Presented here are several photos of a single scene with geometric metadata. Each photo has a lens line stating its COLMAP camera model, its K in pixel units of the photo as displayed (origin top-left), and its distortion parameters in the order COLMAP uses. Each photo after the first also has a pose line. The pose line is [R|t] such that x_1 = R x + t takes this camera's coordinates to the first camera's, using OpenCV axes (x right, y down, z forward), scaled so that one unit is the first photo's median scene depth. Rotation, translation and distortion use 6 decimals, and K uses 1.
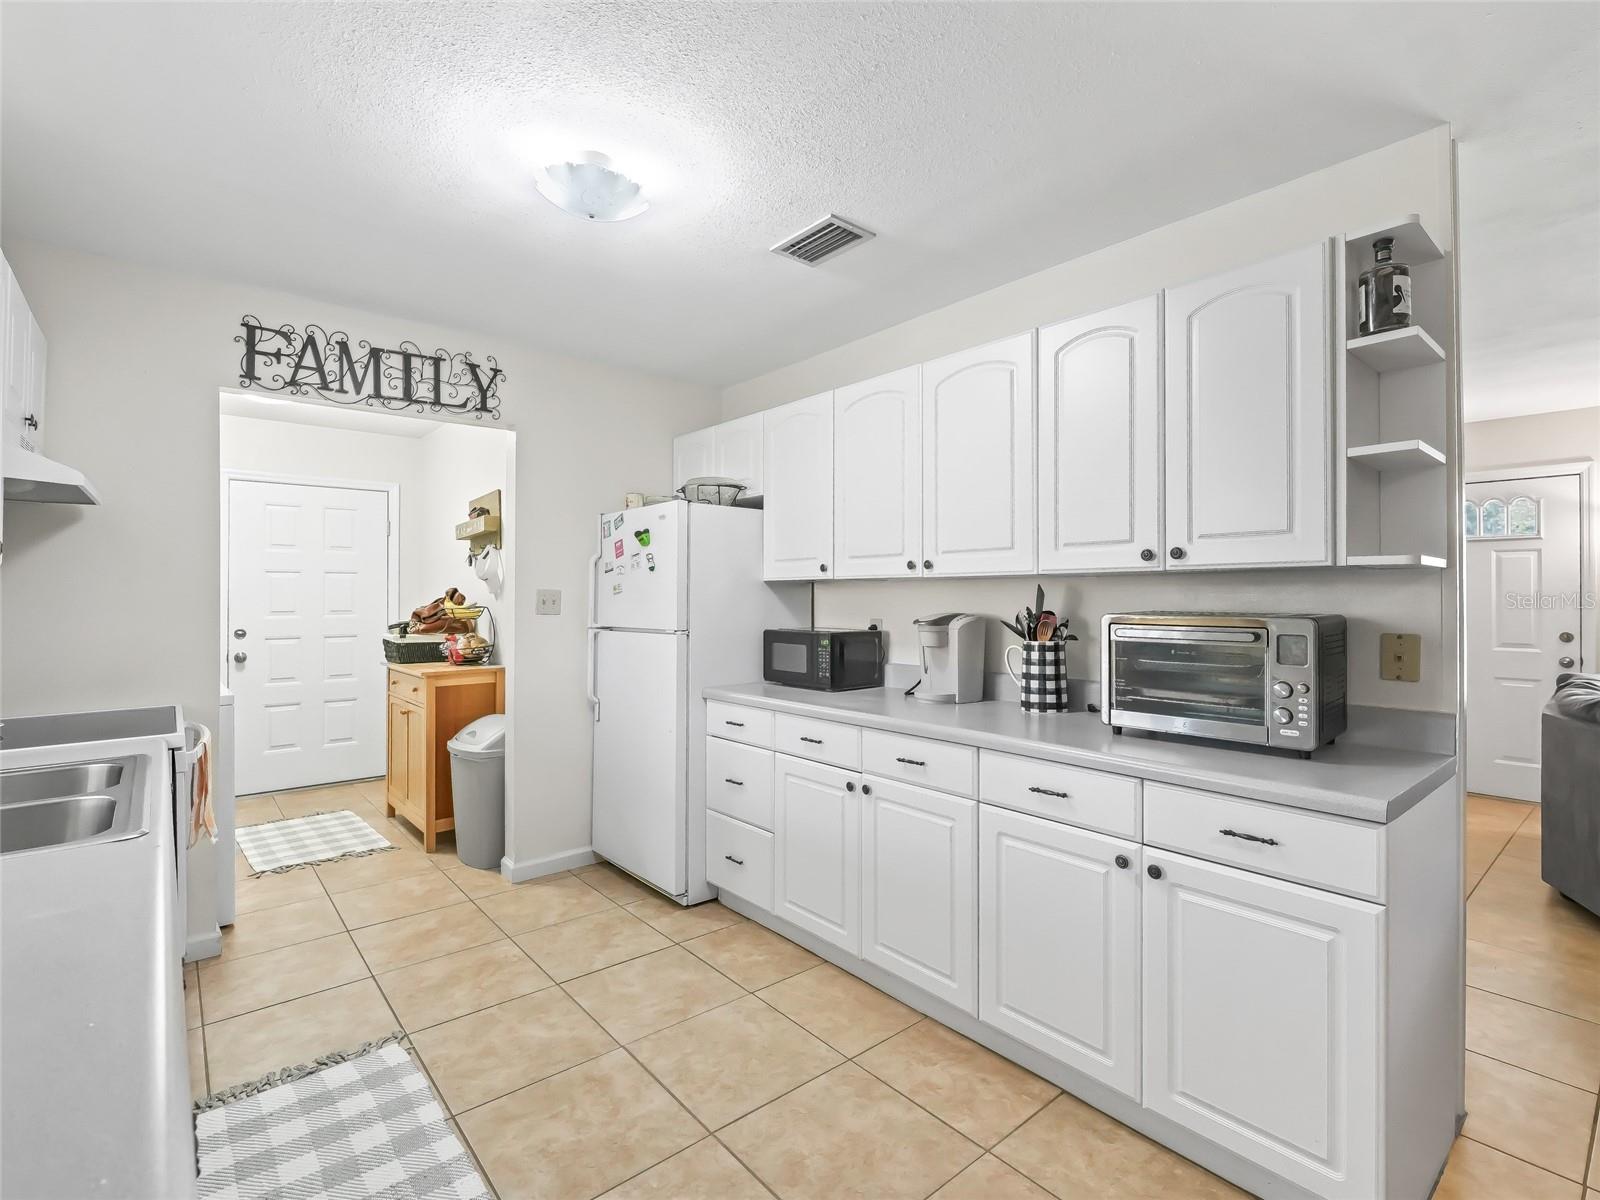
lens RADIAL K [[765.7, 0, 800.0], [0, 765.7, 600.0], [0, 0, 1]] dist [-0.003113, -0.000373]
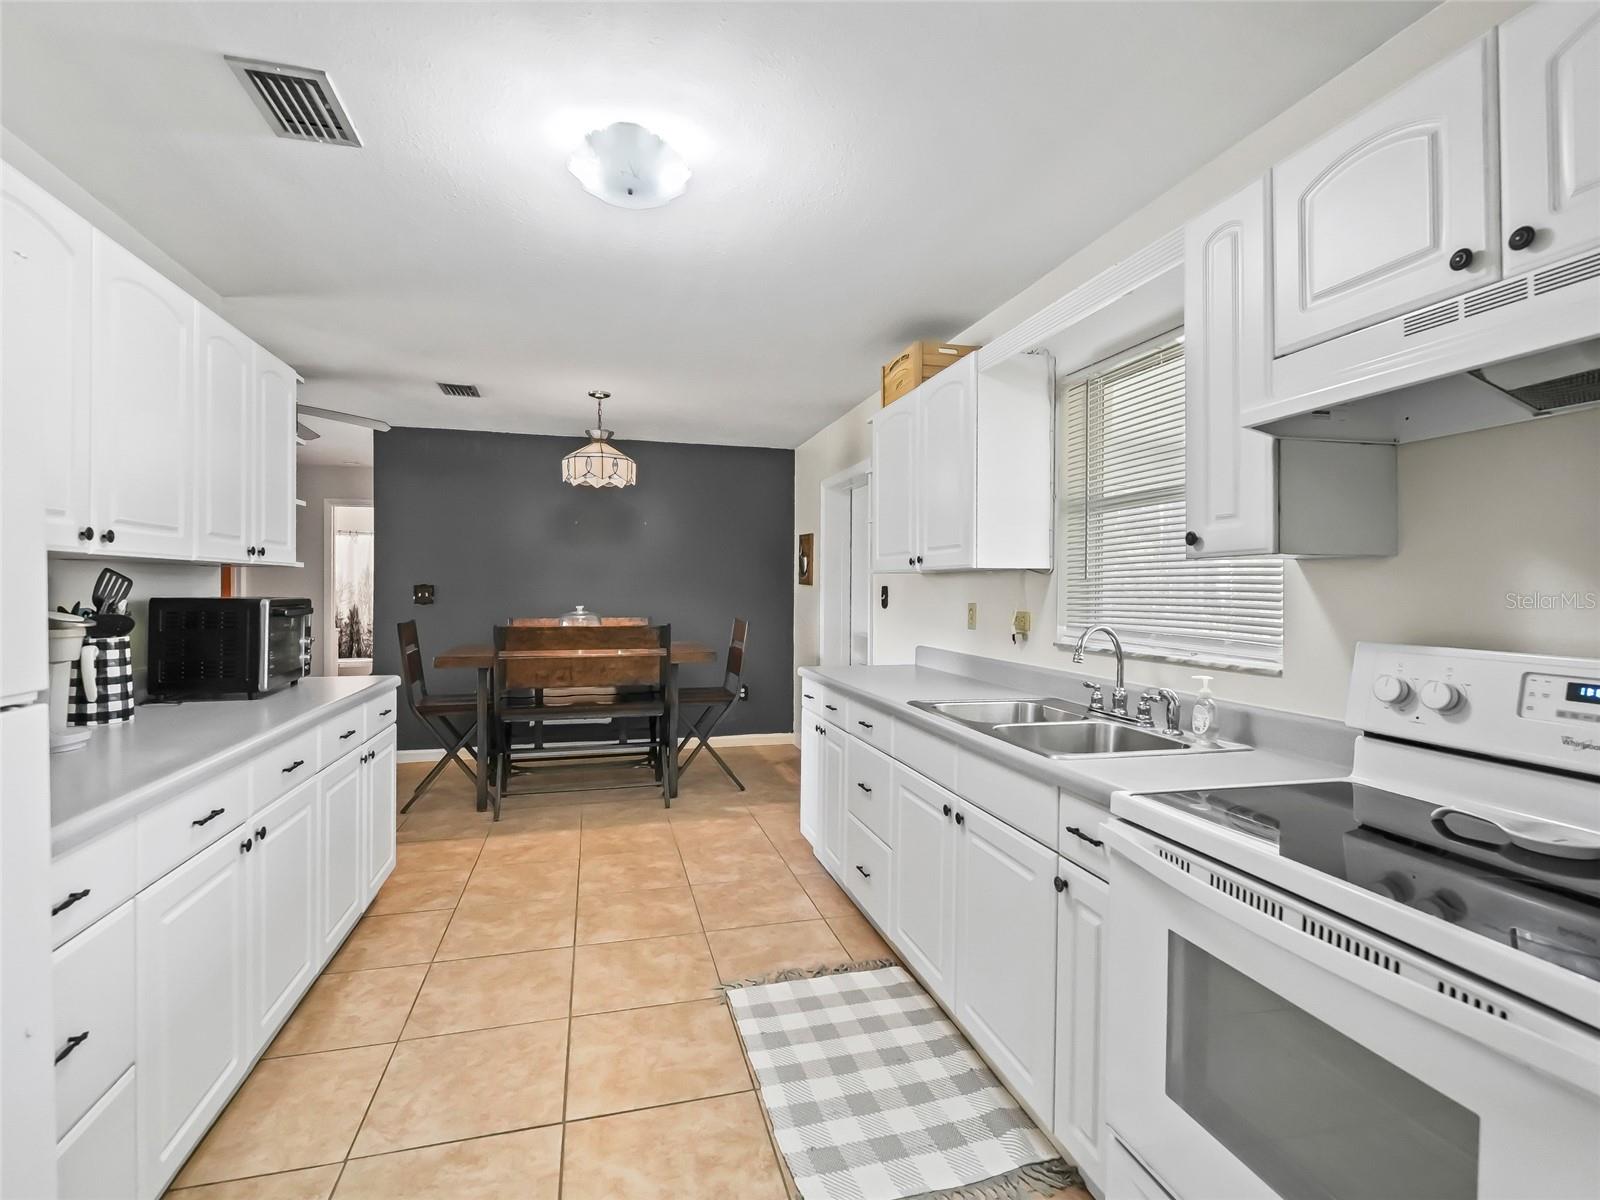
lens RADIAL K [[757.4, 0, 841.3], [0, 757.4, 597.1], [0, 0, 1]] dist [0.000537, 0.000282]
pose [[-0.929402, -0.013162, 0.368834, -0.581685], [-0.008435, 0.999860, 0.014426, -0.001179], [-0.368972, 0.010296, -0.929383, 1.186855]]
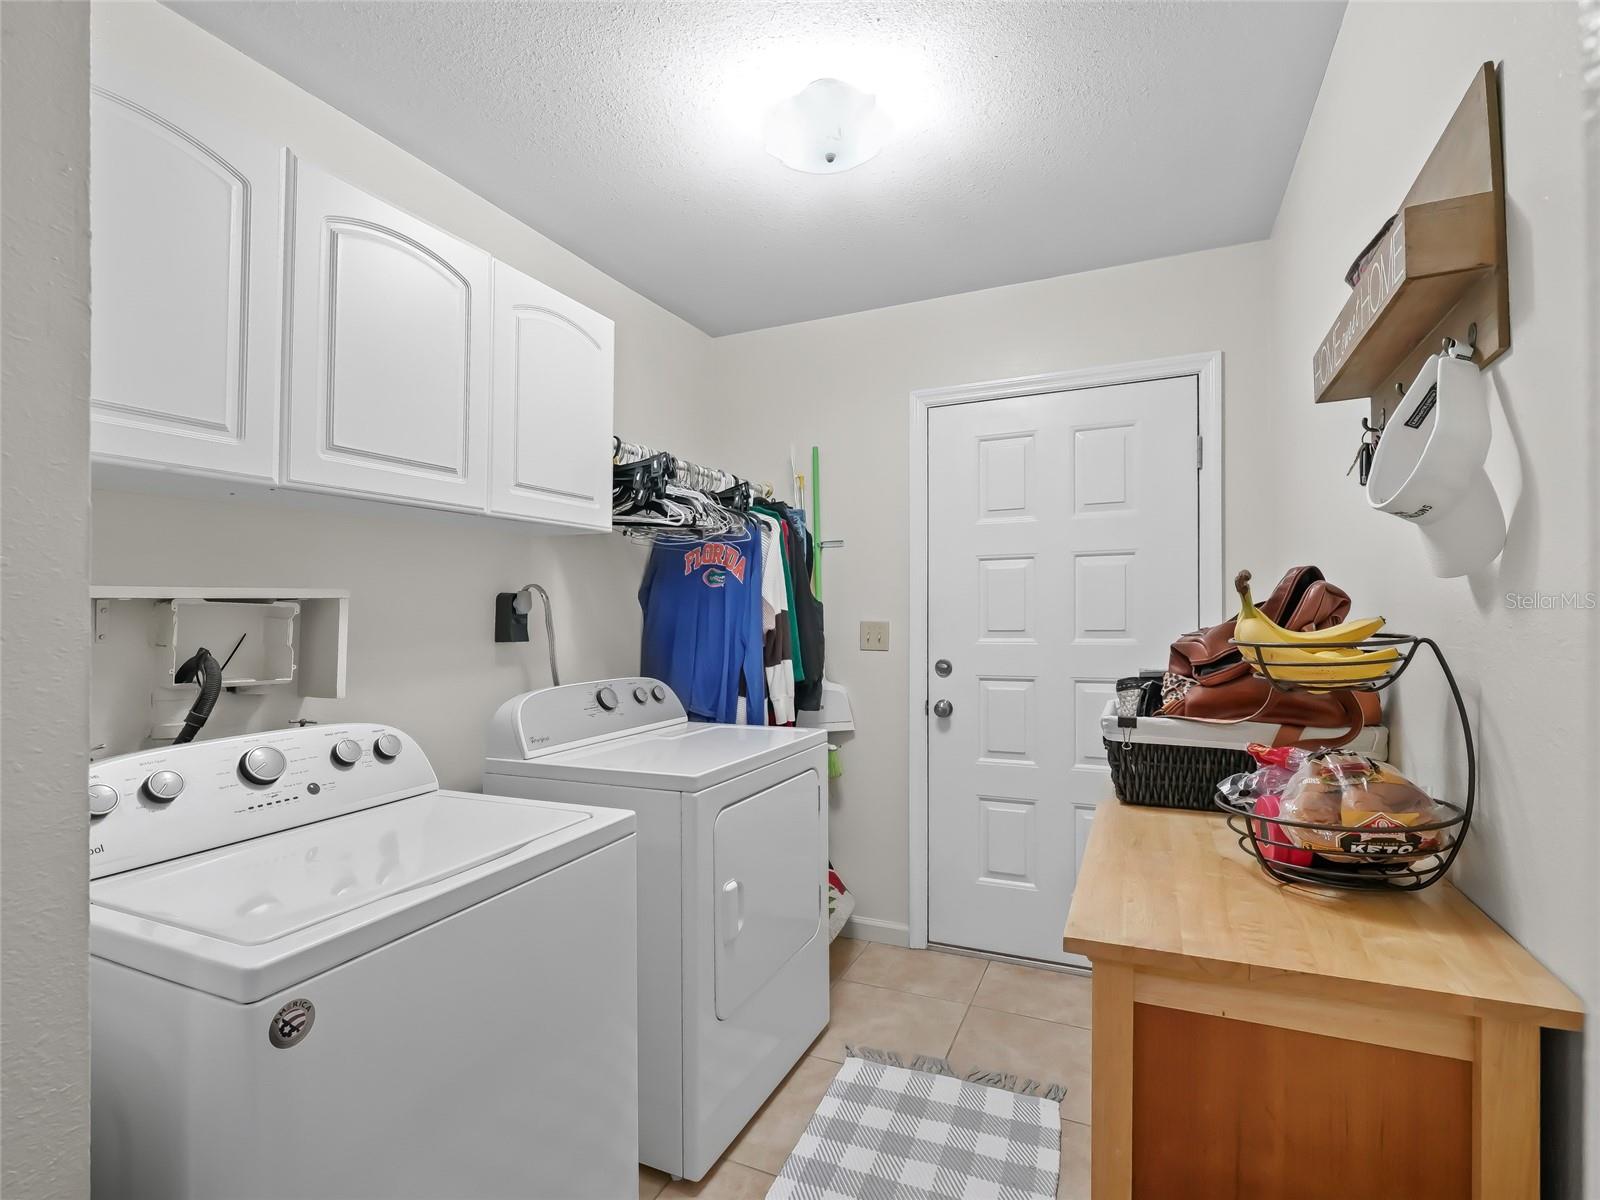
lens RADIAL K [[765.7, 0, 800.0], [0, 765.7, 600.0], [0, 0, 1]] dist [-0.003113, -0.000373]
pose [[0.434721, -0.013596, -0.900462, -0.410484], [0.005423, 0.999907, -0.012480, -0.000736], [0.900549, 0.000542, 0.434755, 1.046651]]
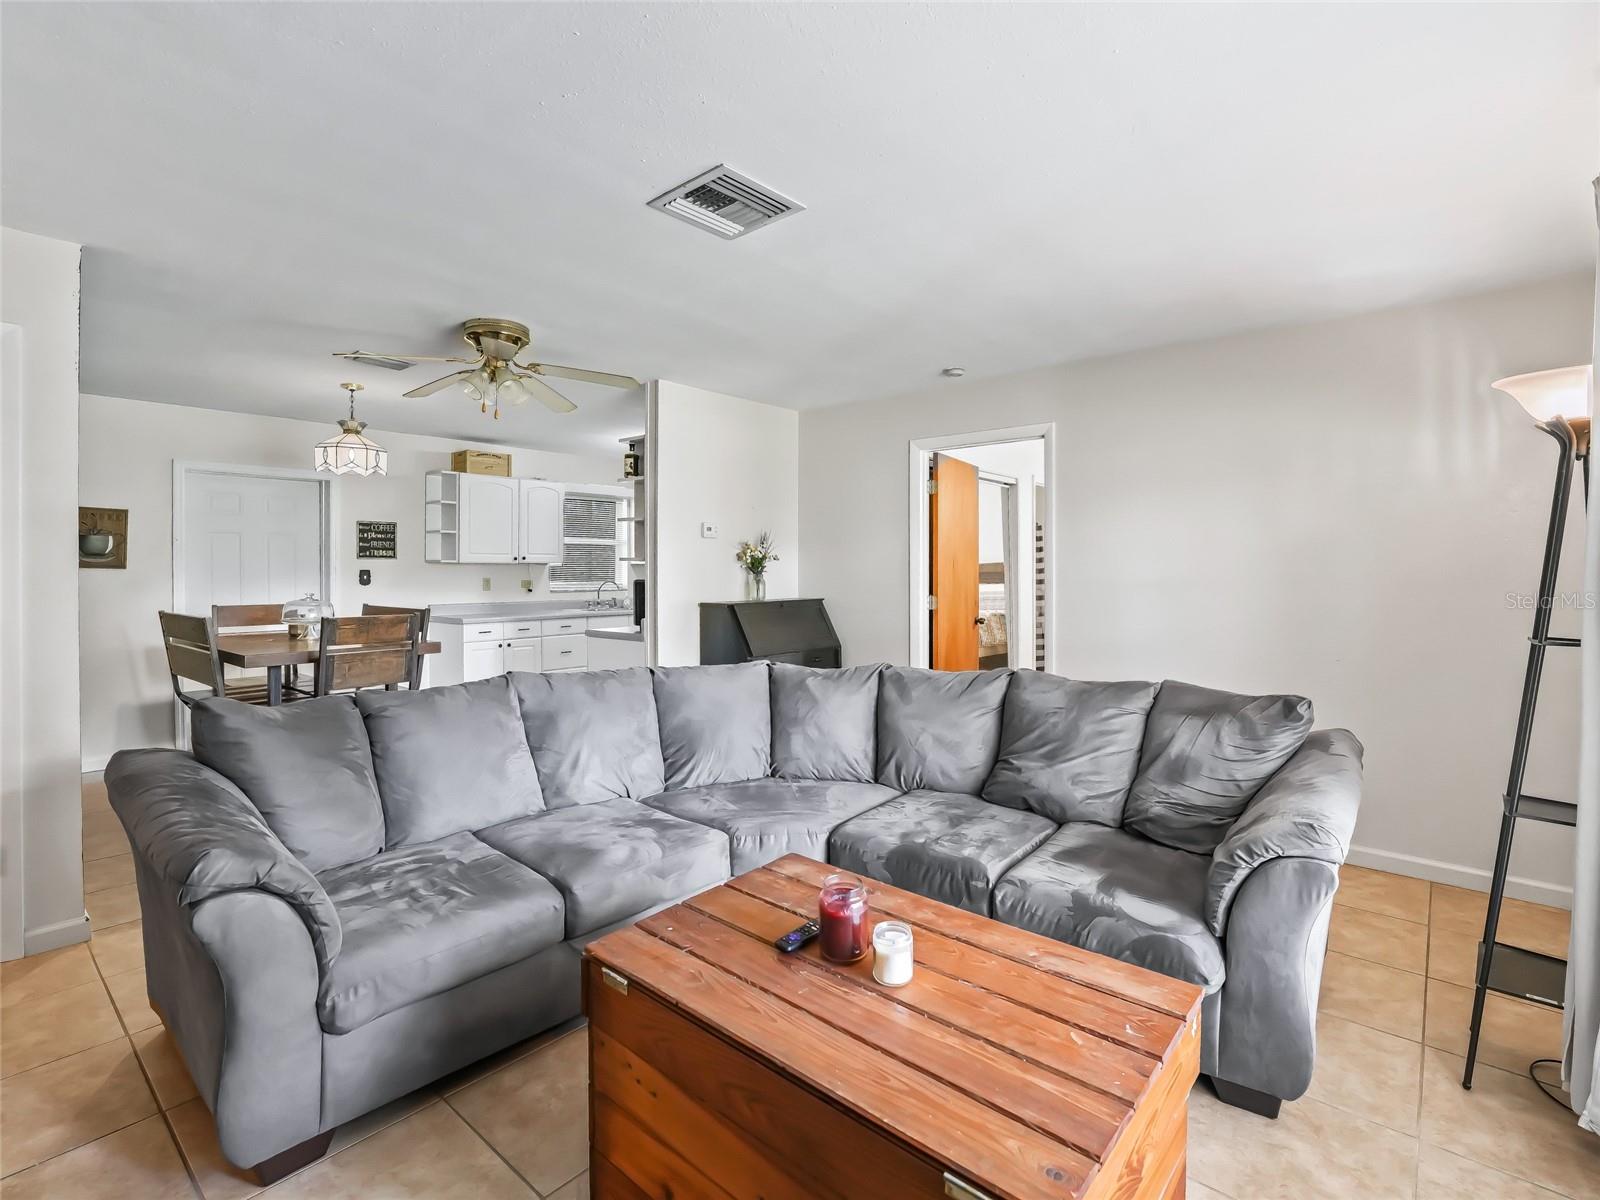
lens RADIAL K [[747.1, 0, 786.1], [0, 747.1, 592.7], [0, 0, 1]] dist [0.001705, 0.000899]
pose [[0.146871, 0.032432, -0.988624, 1.989176], [-0.004937, 0.999474, 0.032054, -0.010248], [0.989143, 0.000173, 0.146954, 0.645626]]
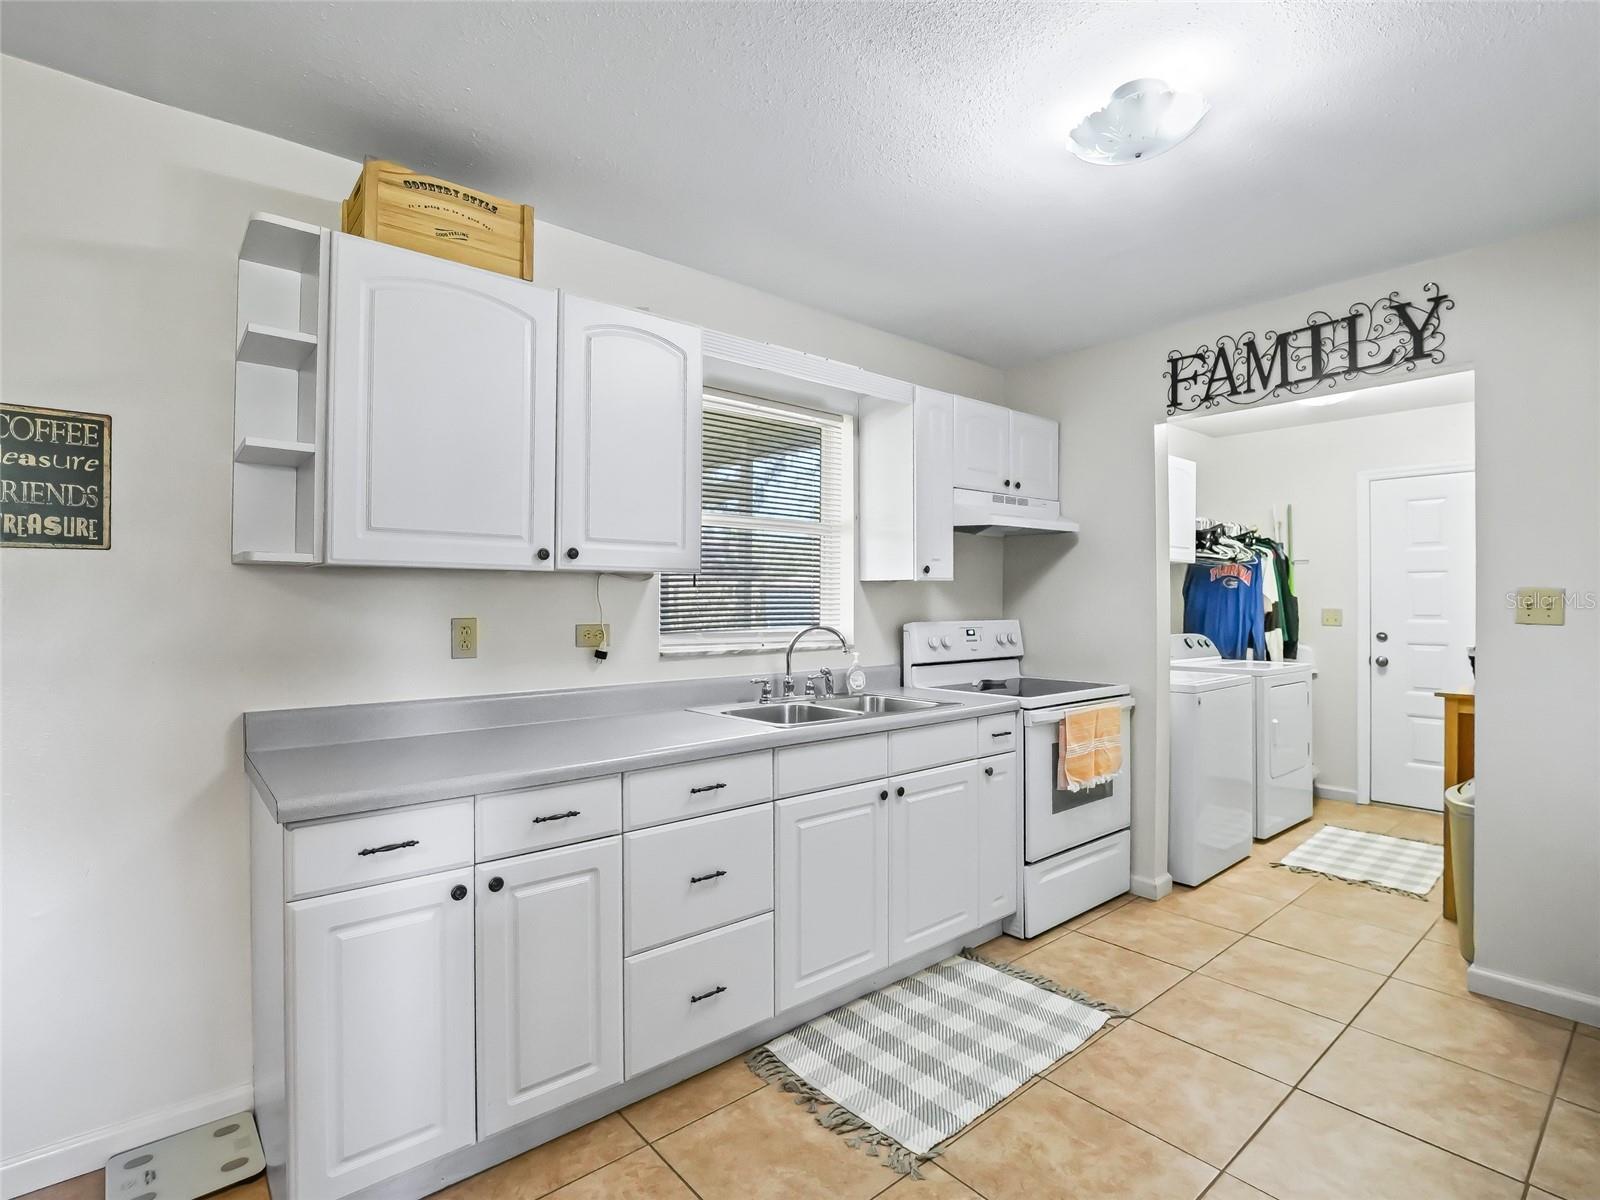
lens RADIAL K [[773.4, 0, 797.4], [0, 773.4, 597.4], [0, 0, 1]] dist [-0.017525, -0.000482]
pose [[0.002603, -0.002027, -0.999995, 0.393063], [-0.006175, 0.999979, -0.002043, 0.001489], [0.999978, 0.006181, 0.002591, 0.403870]]
